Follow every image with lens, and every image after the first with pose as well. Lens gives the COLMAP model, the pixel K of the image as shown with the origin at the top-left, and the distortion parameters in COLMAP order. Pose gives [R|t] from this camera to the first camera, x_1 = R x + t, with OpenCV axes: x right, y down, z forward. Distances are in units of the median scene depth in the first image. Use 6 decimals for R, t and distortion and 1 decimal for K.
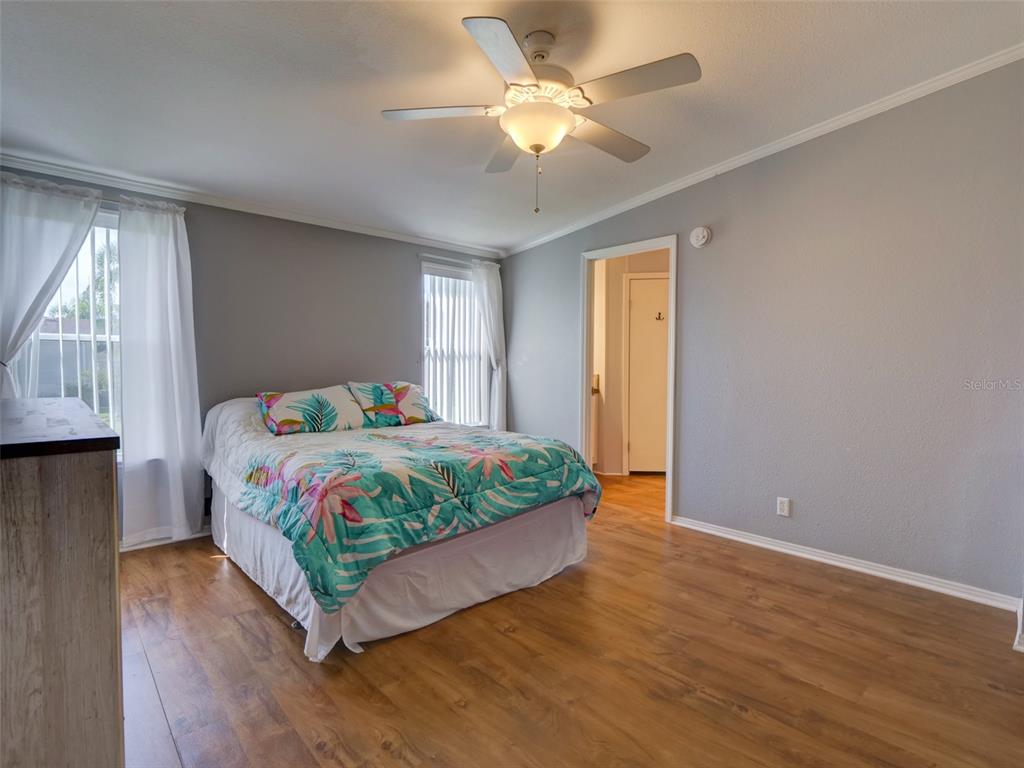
lens RADIAL K [[489.9, 0, 506.7], [0, 489.9, 381.8], [0, 0, 1]] dist [-0.017017, 0.001860]
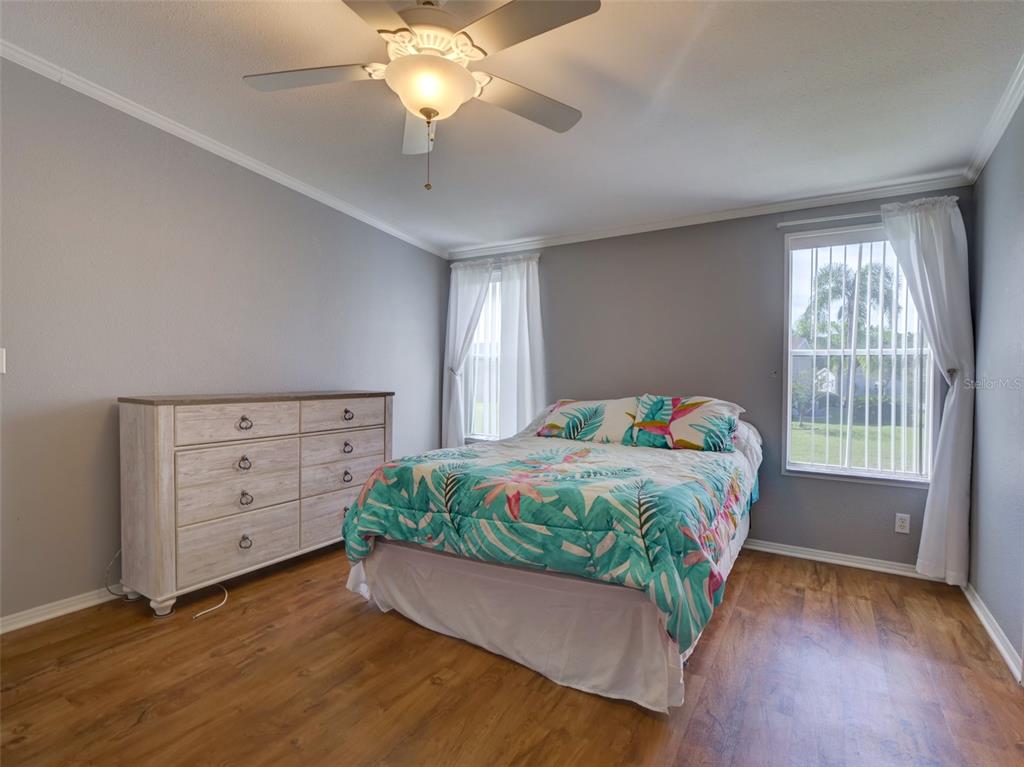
lens RADIAL K [[489.9, 0, 508.9], [0, 489.9, 382.3], [0, 0, 1]] dist [-0.017017, 0.001860]
pose [[0.276307, 0.013872, -0.960969, 0.760701], [-0.041465, 0.999137, 0.002501, -0.020459], [0.960174, 0.039155, 0.276644, 0.768502]]
